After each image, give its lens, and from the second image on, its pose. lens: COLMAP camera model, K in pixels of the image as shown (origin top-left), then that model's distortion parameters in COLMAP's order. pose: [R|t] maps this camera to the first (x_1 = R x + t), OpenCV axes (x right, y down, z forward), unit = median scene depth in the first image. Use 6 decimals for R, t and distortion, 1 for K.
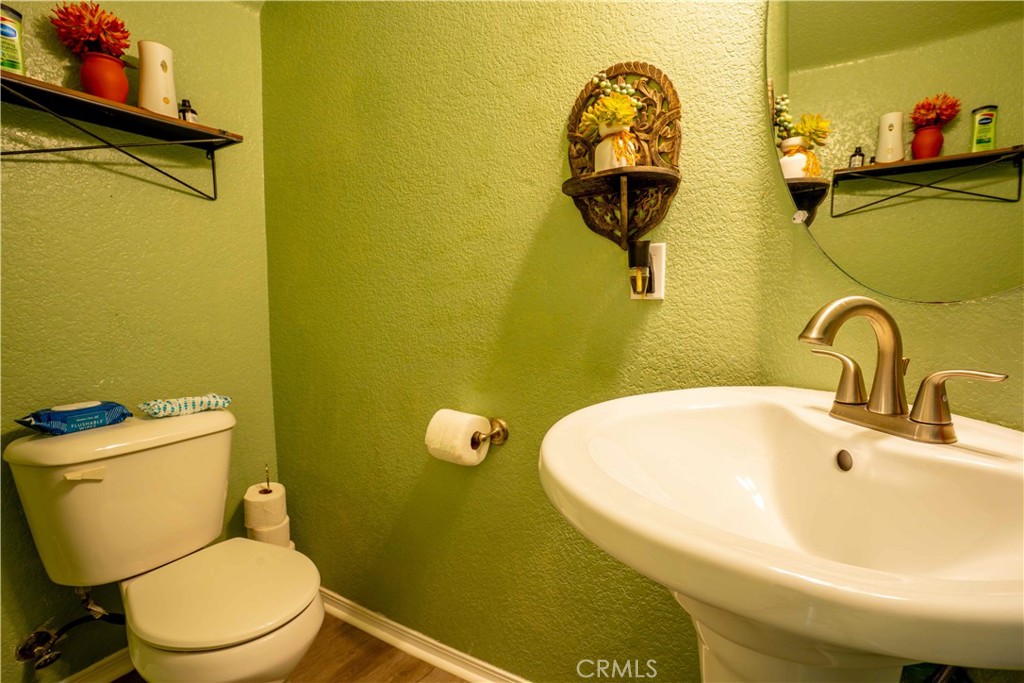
lens RADIAL K [[505.4, 0, 511.8], [0, 505.4, 336.6], [0, 0, 1]] dist [-0.063124, 0.029725]
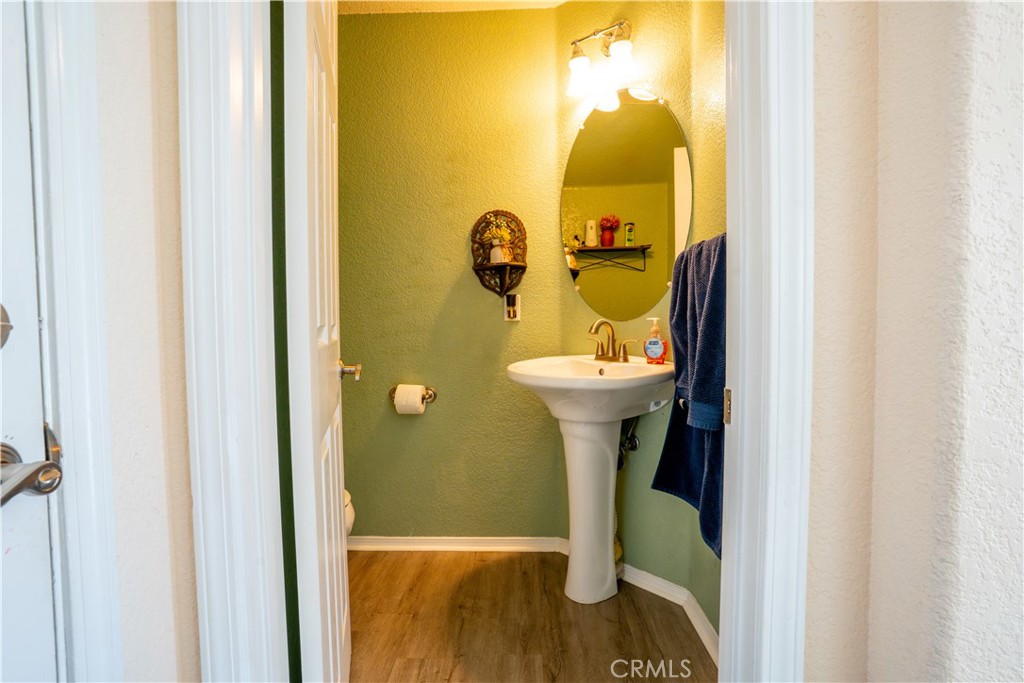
lens RADIAL K [[499.7, 0, 512.0], [0, 499.7, 341.5], [0, 0, 1]] dist [-0.081293, 0.034620]
pose [[0.865647, -0.020409, 0.500238, -0.768120], [0.039973, 0.998796, -0.028422, 0.071043], [-0.499056, 0.044600, 0.865421, -0.803378]]
